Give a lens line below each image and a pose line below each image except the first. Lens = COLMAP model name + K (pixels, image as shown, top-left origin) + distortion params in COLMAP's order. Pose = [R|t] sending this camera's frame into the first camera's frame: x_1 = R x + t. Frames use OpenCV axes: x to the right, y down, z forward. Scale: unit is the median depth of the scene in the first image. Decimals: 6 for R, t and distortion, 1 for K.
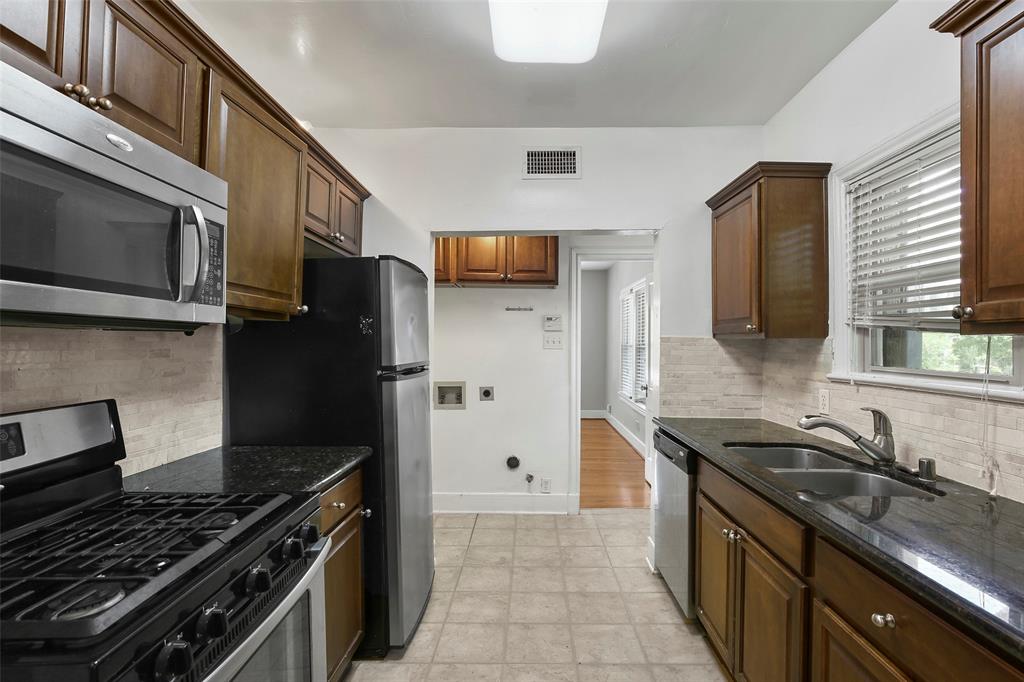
lens RADIAL K [[469.1, 0, 498.1], [0, 469.1, 343.1], [0, 0, 1]] dist [-0.013687, 0.001164]
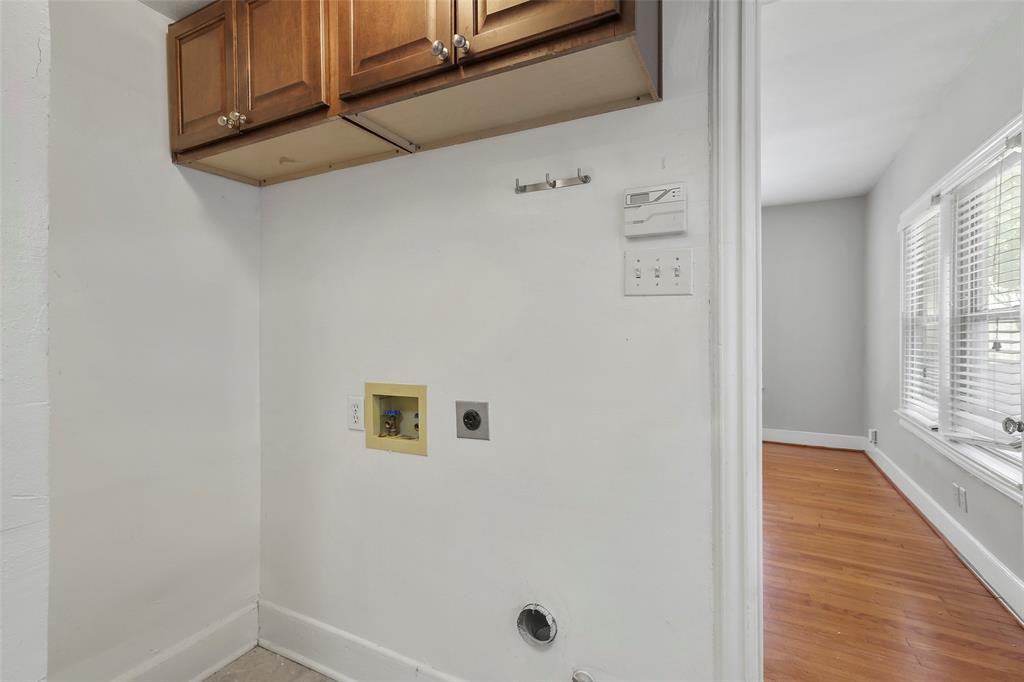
lens RADIAL K [[469.1, 0, 489.3], [0, 469.1, 333.4], [0, 0, 1]] dist [-0.013687, 0.001164]
pose [[0.898987, -0.013148, -0.437778, 0.154142], [0.009690, 0.999902, -0.010131, 0.041501], [0.437869, 0.004865, 0.899026, 0.665894]]
